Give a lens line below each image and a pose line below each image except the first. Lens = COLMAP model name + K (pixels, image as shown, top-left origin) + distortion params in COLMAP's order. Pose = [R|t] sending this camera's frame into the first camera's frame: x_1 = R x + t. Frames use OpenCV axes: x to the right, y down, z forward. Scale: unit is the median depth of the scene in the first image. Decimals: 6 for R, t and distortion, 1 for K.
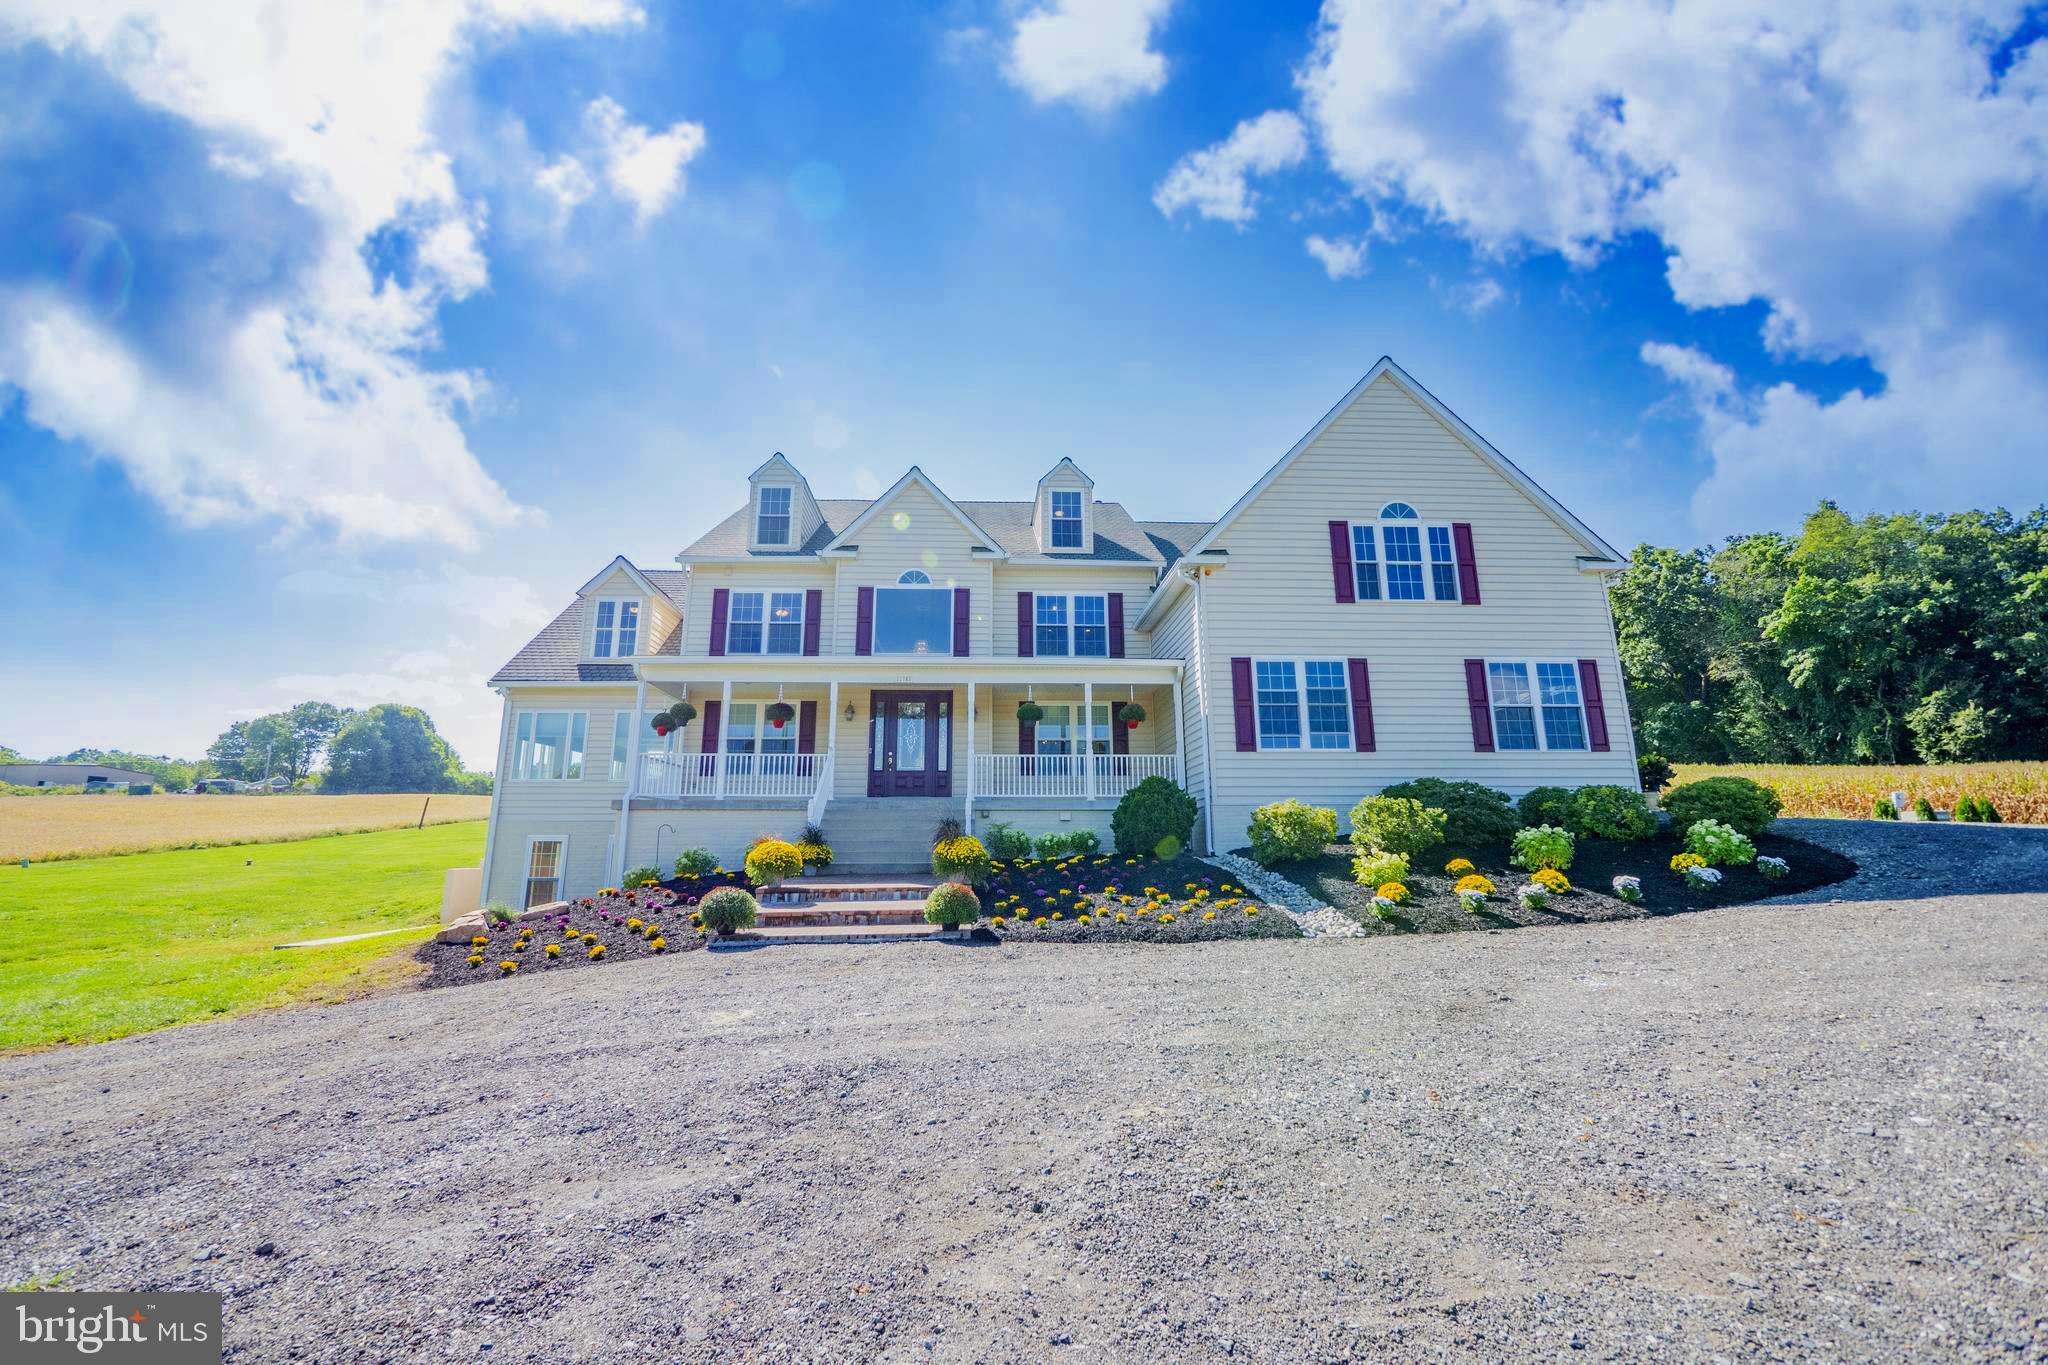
lens RADIAL K [[860.0, 0, 1013.4], [0, 860.0, 666.5], [0, 0, 1]] dist [-0.004244, -0.001002]
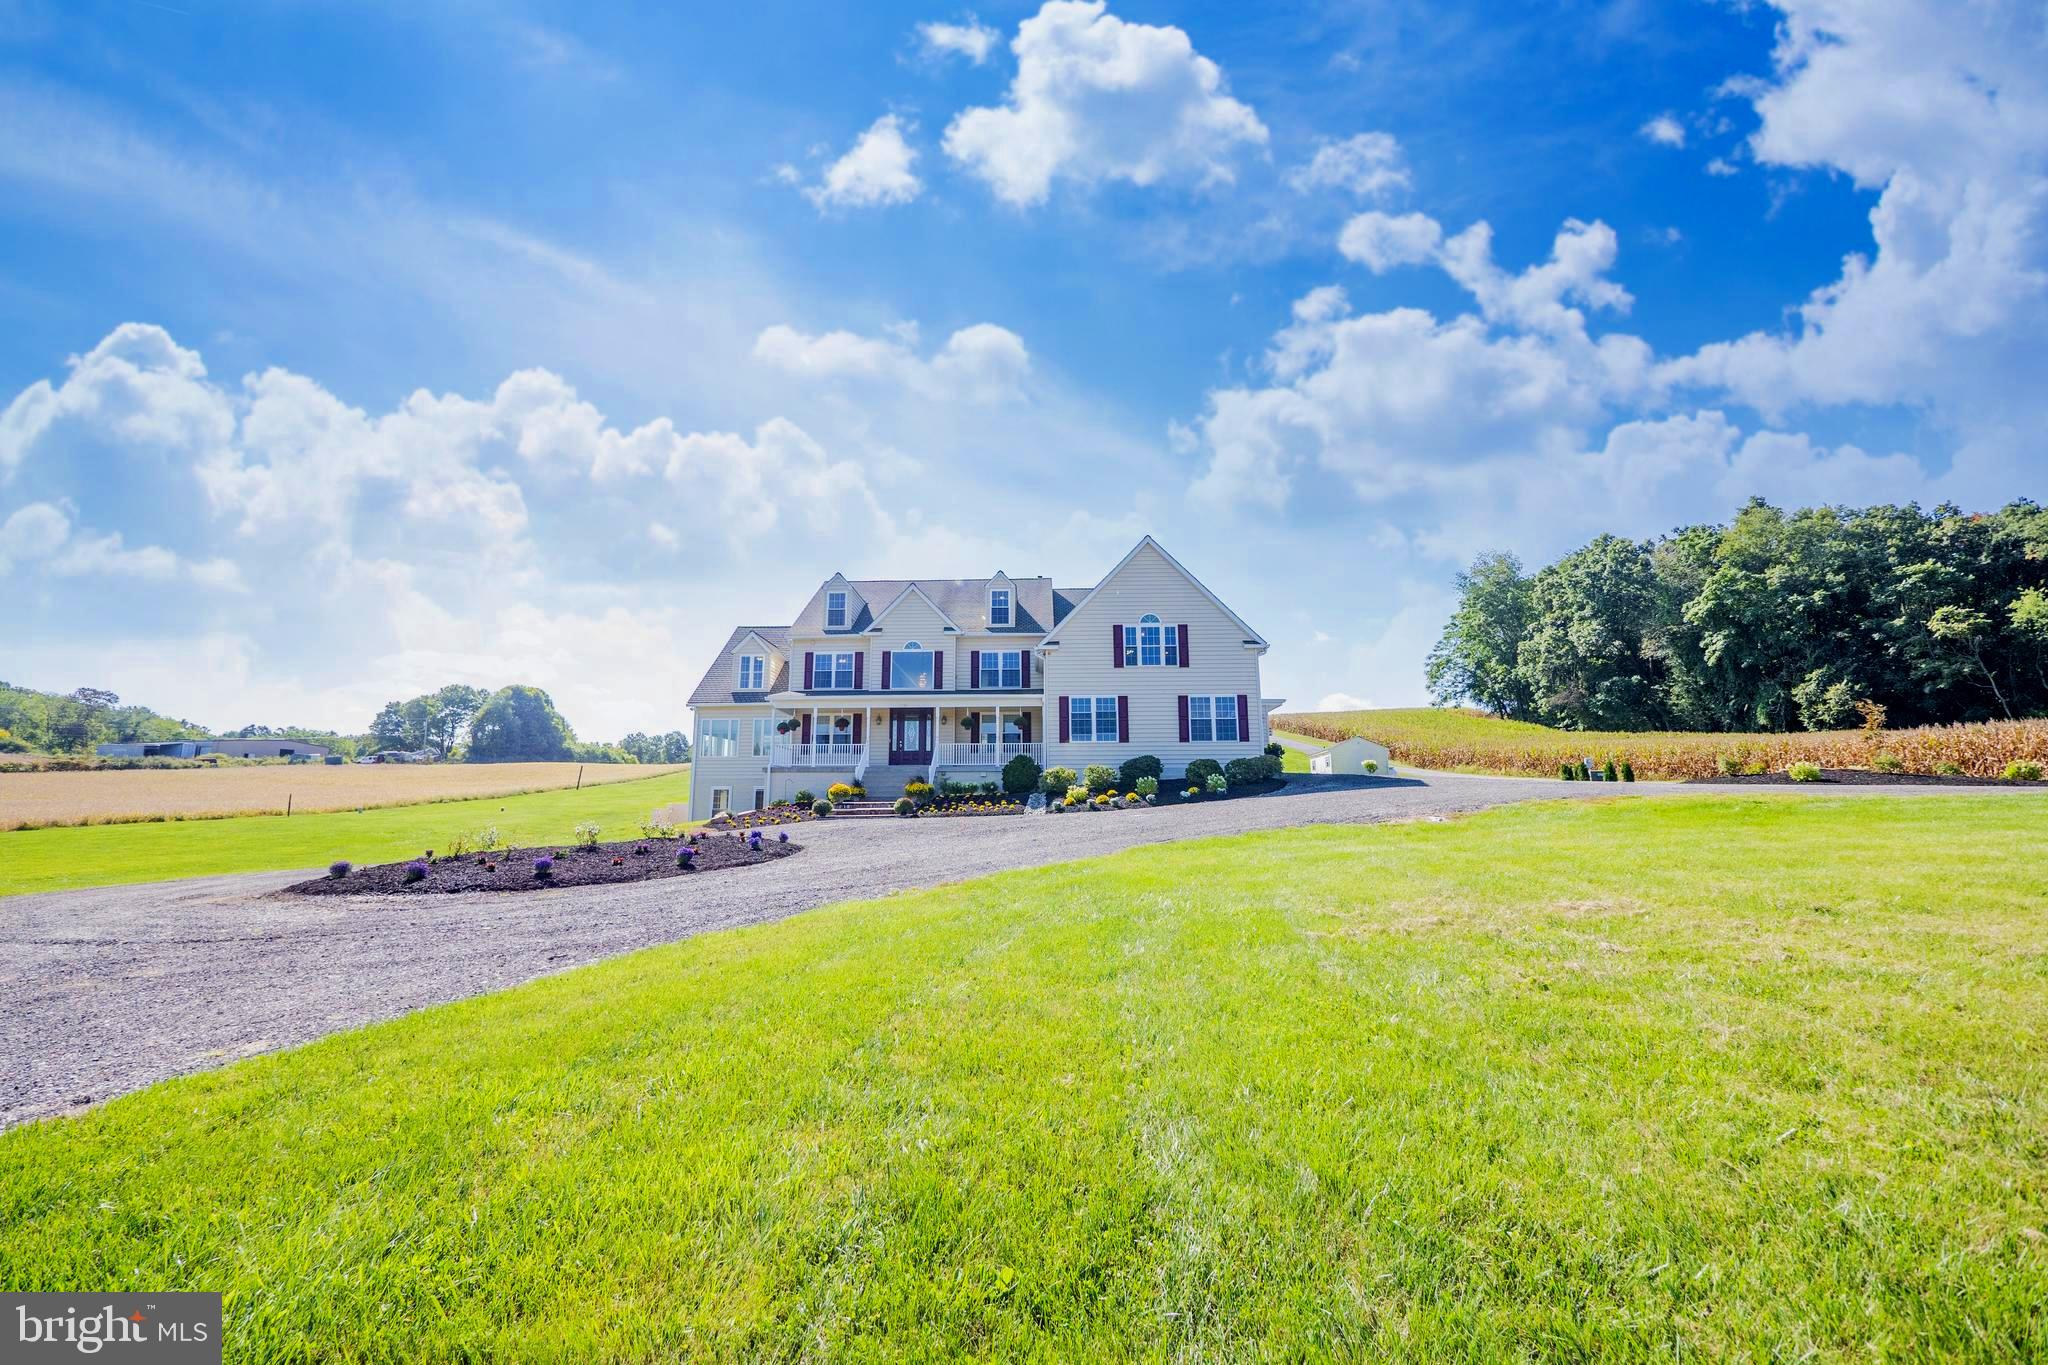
lens RADIAL K [[860.0, 0, 1013.4], [0, 860.0, 666.5], [0, 0, 1]] dist [-0.004244, -0.001002]
pose [[0.997108, -0.013224, -0.074841, 0.073898], [0.016242, 0.999073, 0.039862, -0.040478], [0.074245, -0.040962, 0.996398, -0.254654]]
